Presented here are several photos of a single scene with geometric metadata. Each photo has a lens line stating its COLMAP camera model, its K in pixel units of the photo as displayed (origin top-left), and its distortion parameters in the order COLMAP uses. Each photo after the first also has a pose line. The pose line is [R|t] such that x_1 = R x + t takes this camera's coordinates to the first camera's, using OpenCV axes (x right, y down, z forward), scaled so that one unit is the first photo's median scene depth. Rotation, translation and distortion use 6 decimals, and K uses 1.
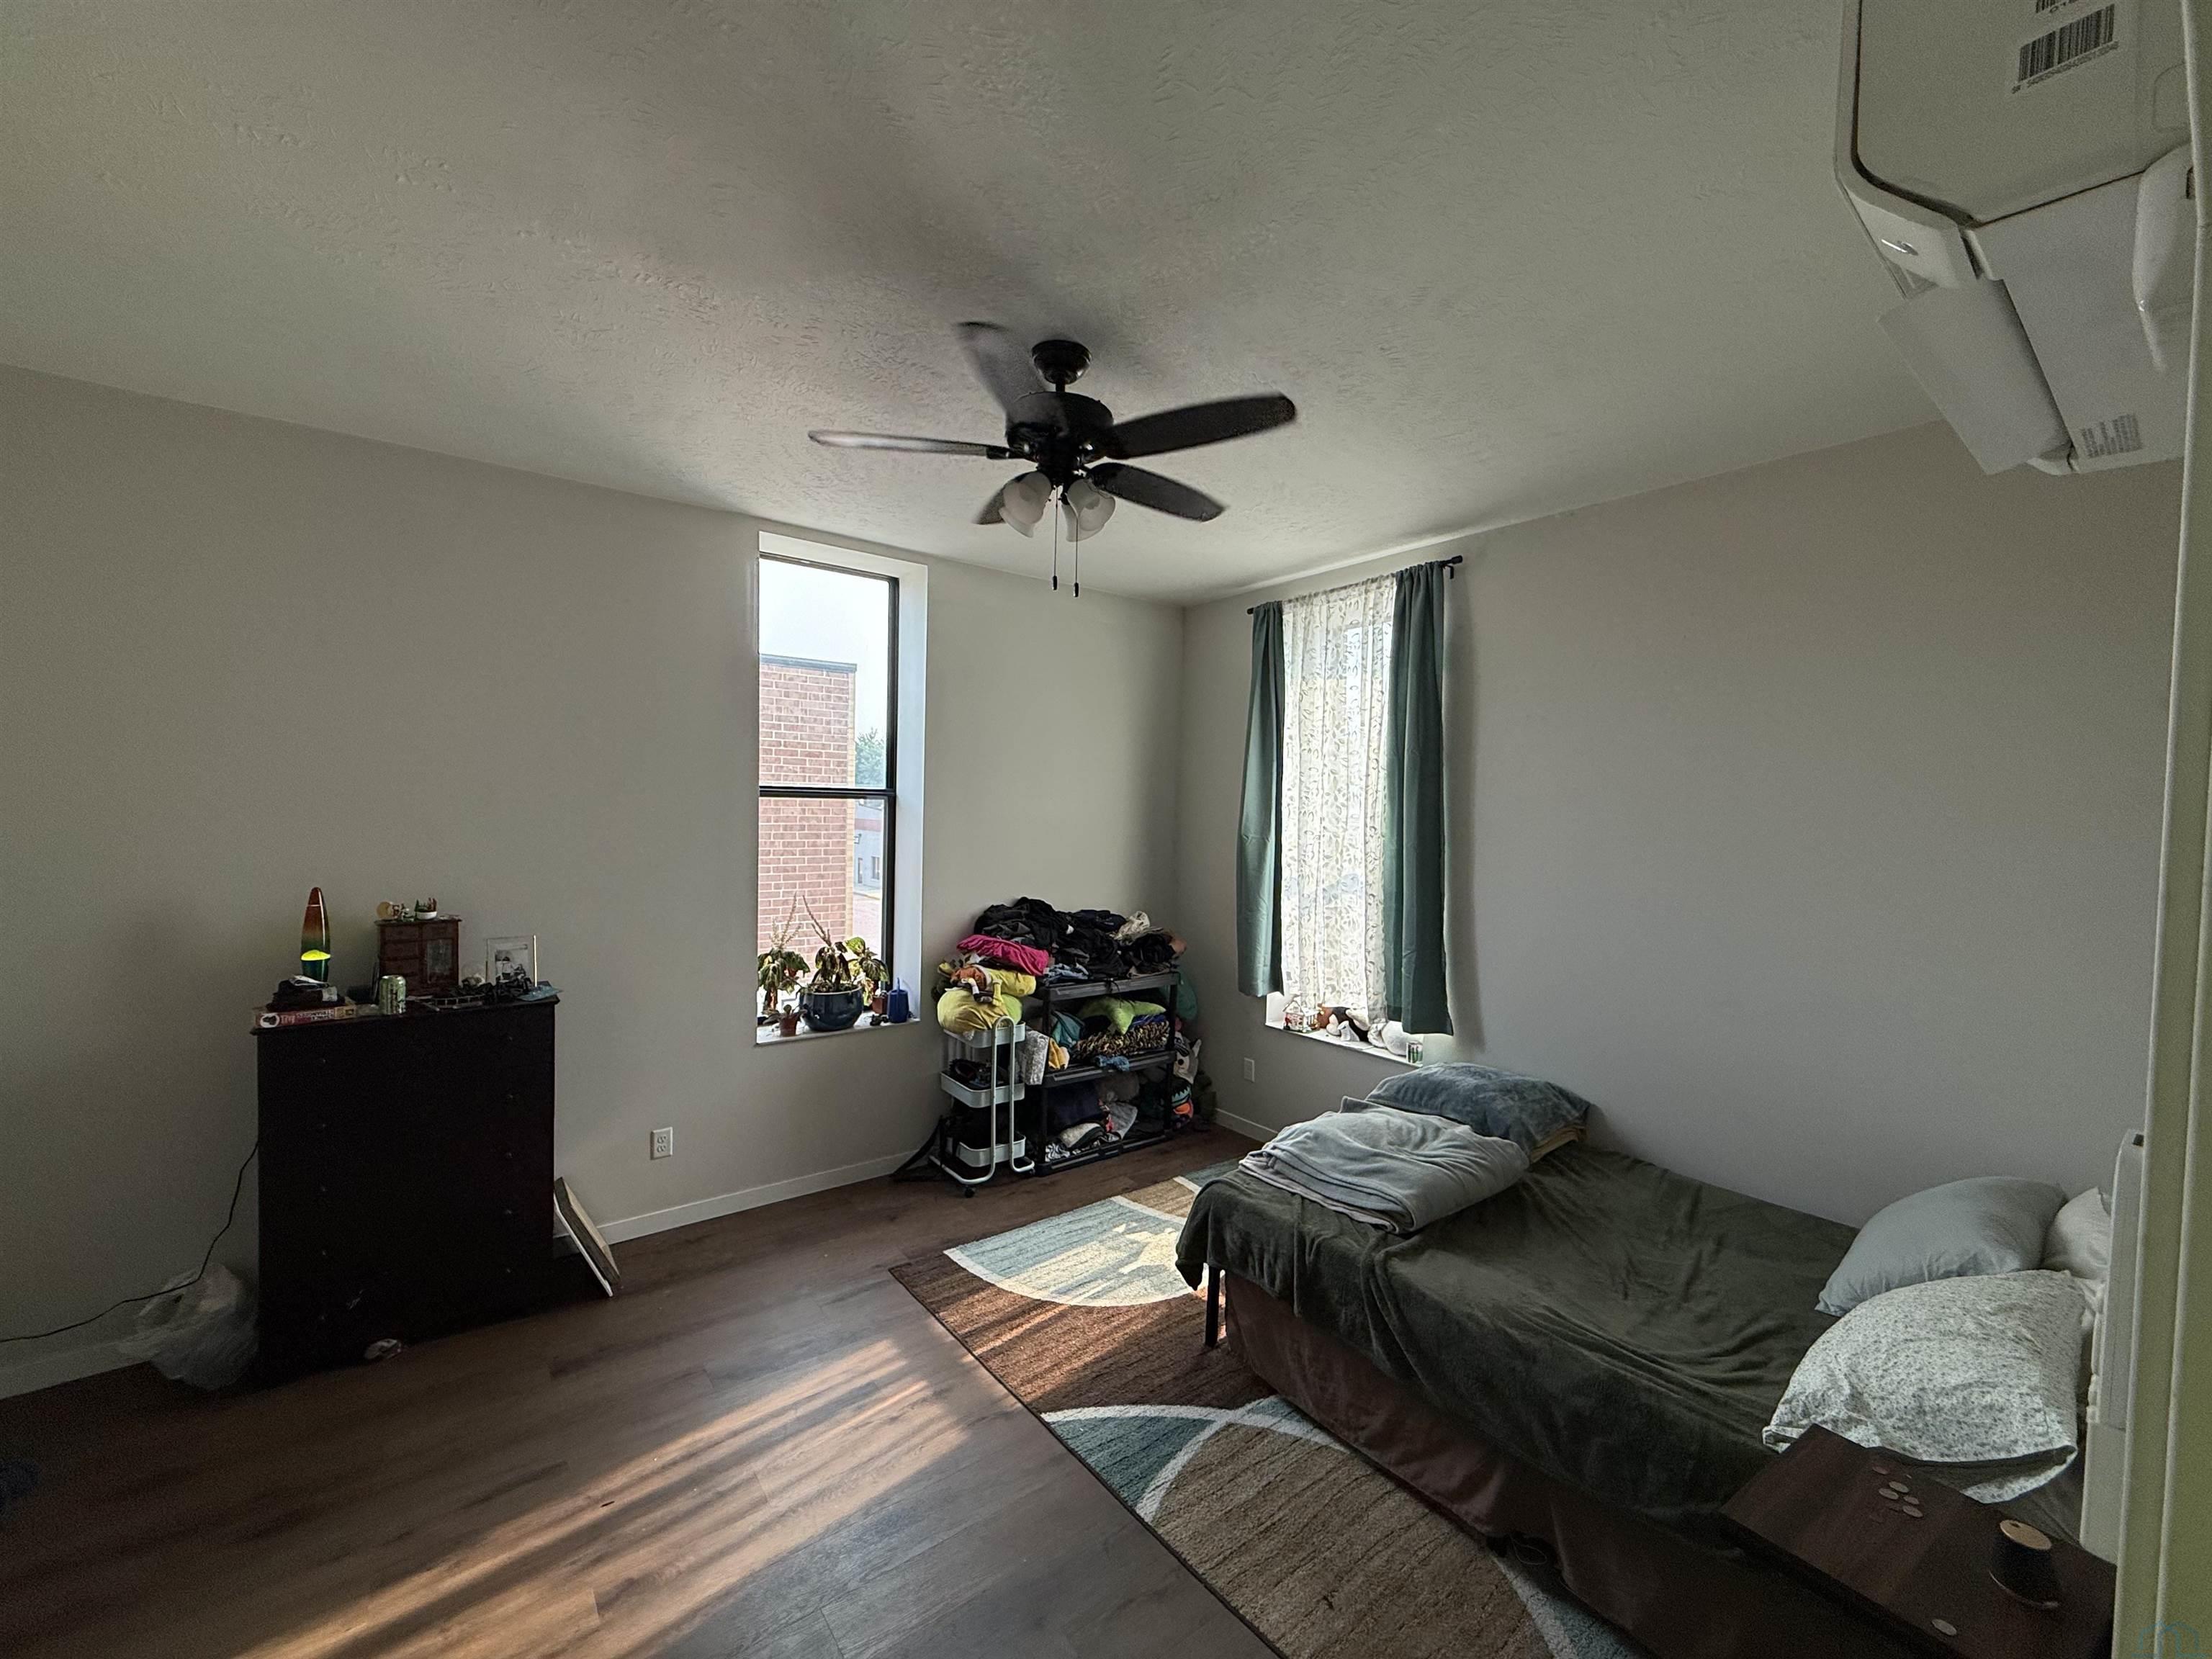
lens RADIAL K [[881.3, 0, 1105.4], [0, 881.3, 825.3], [0, 0, 1]] dist [0.002436, 0.000407]
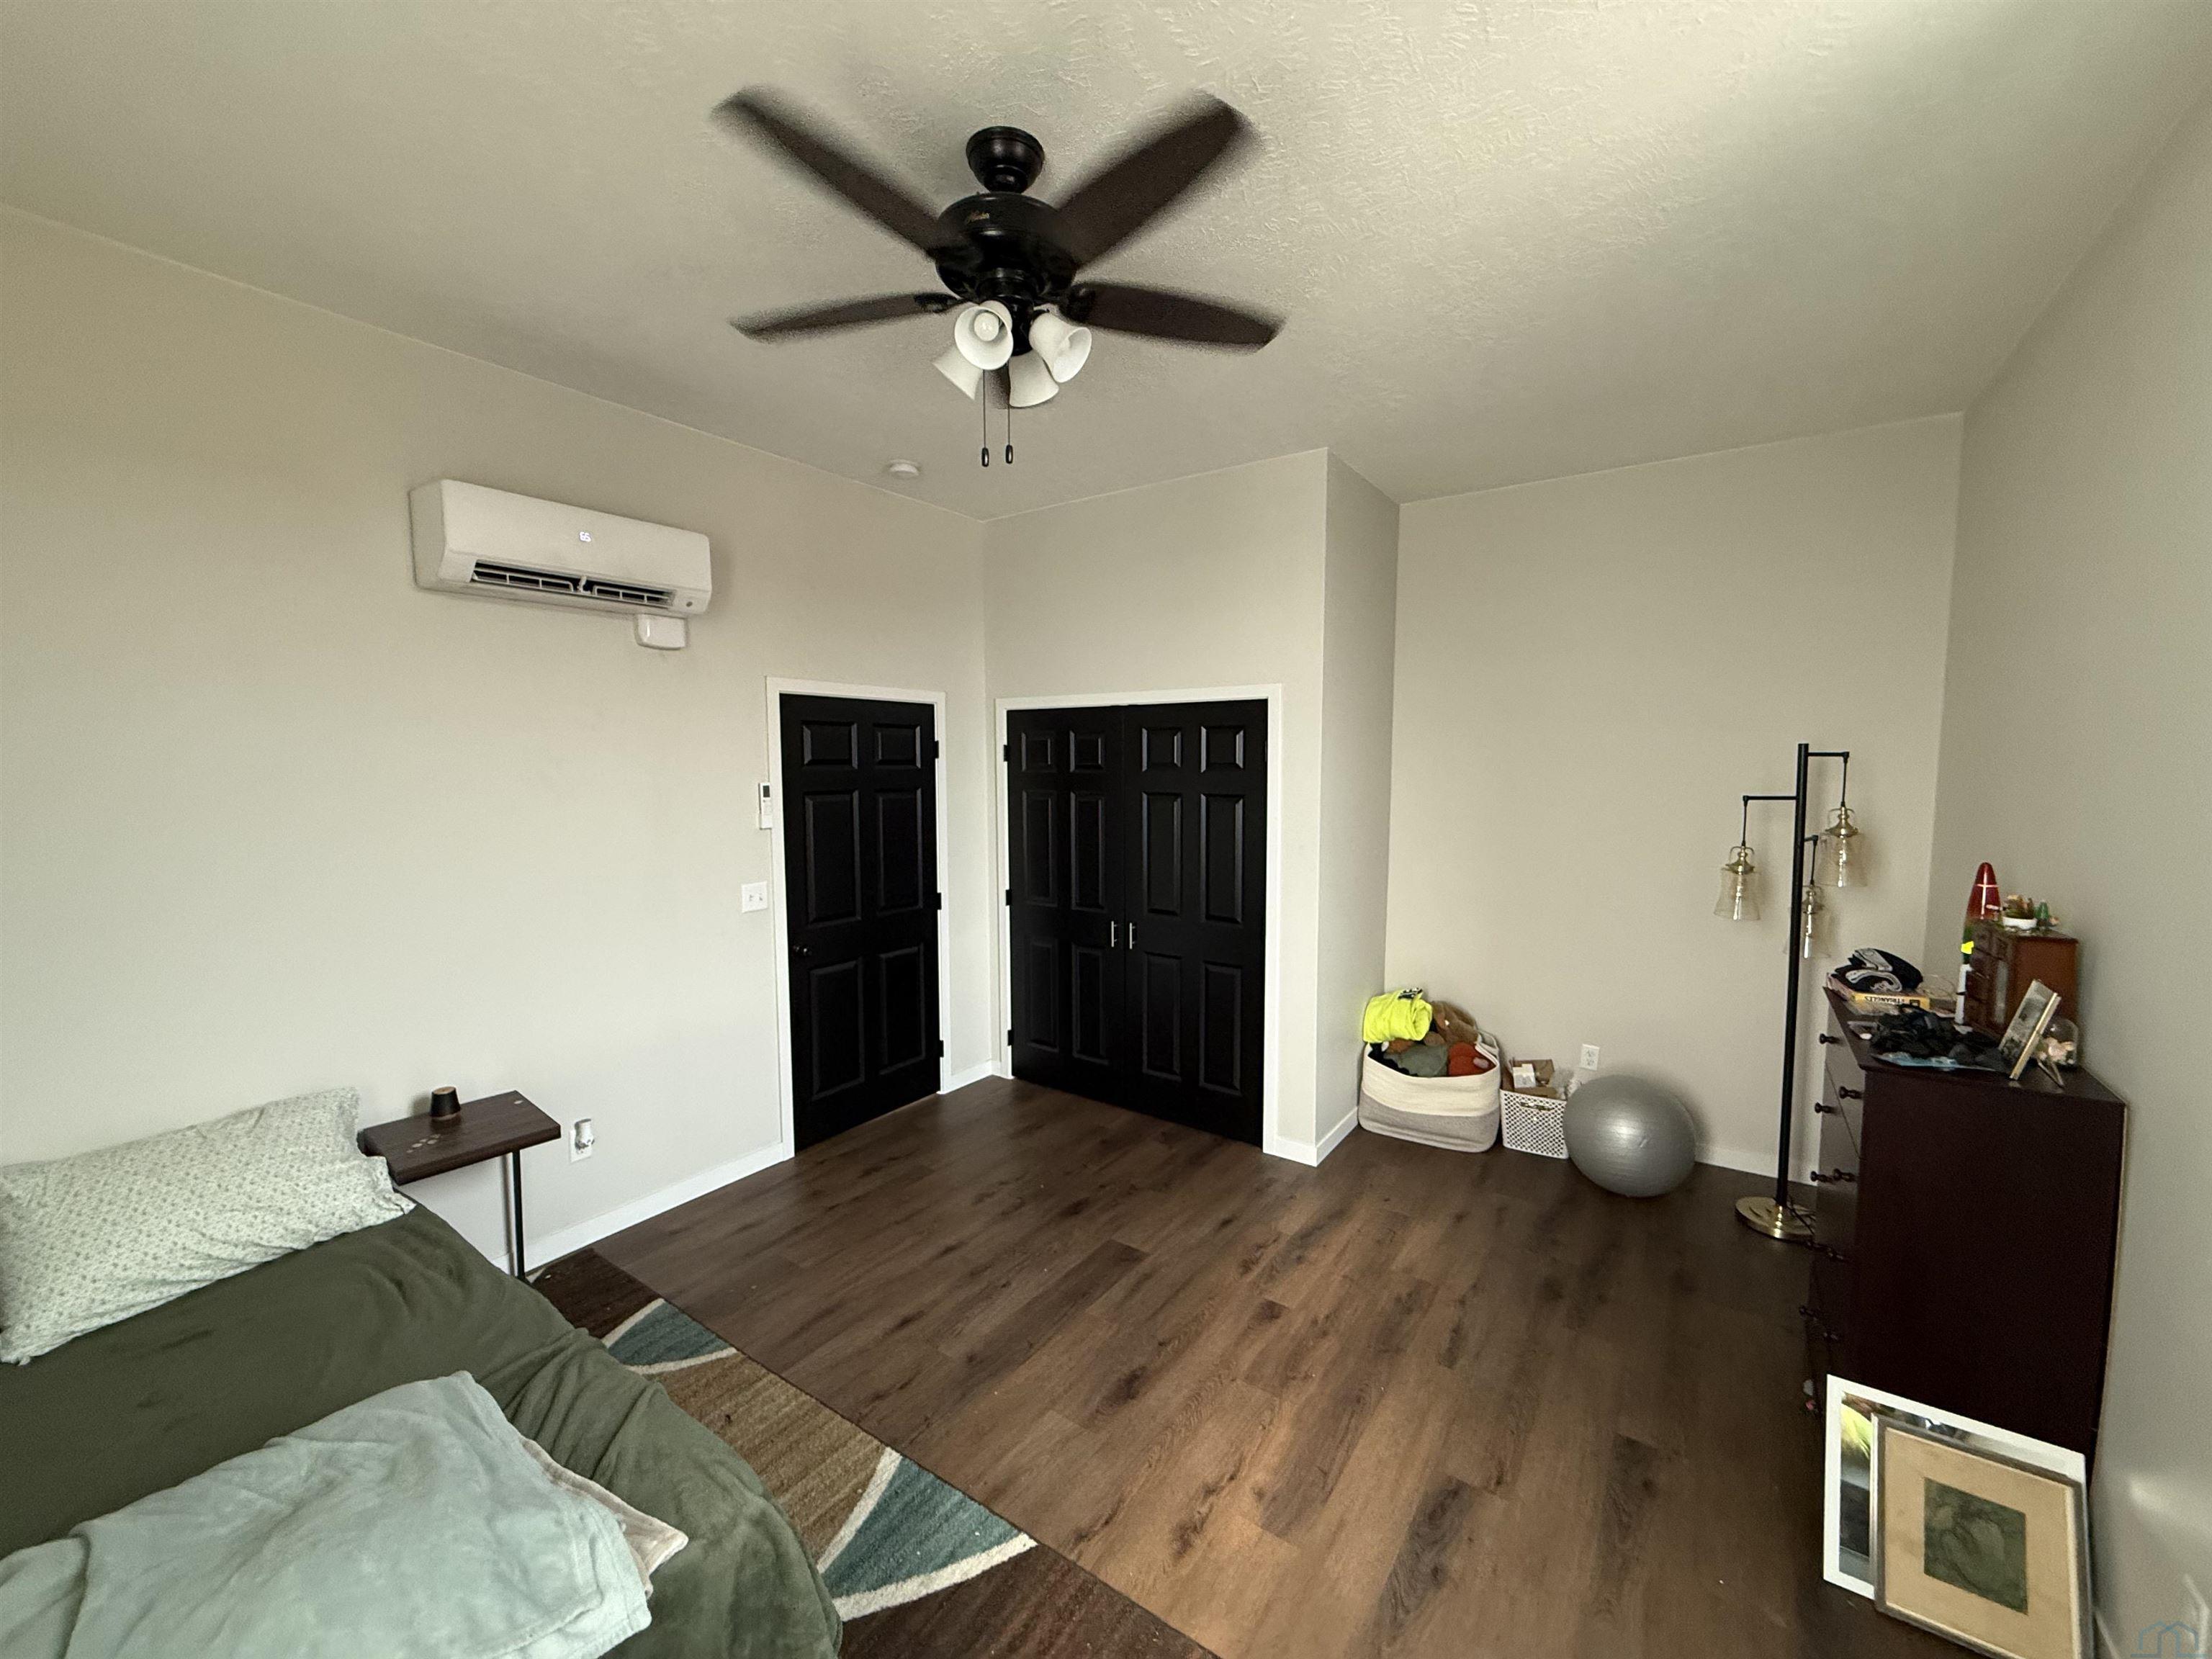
lens RADIAL K [[881.3, 0, 1103.8], [0, 881.3, 817.8], [0, 0, 1]] dist [0.002436, 0.000407]
pose [[-0.952208, 0.018659, -0.304879, 0.102817], [-0.016766, 0.993435, 0.113162, -0.058031], [0.304989, 0.112865, -0.945644, 1.850931]]
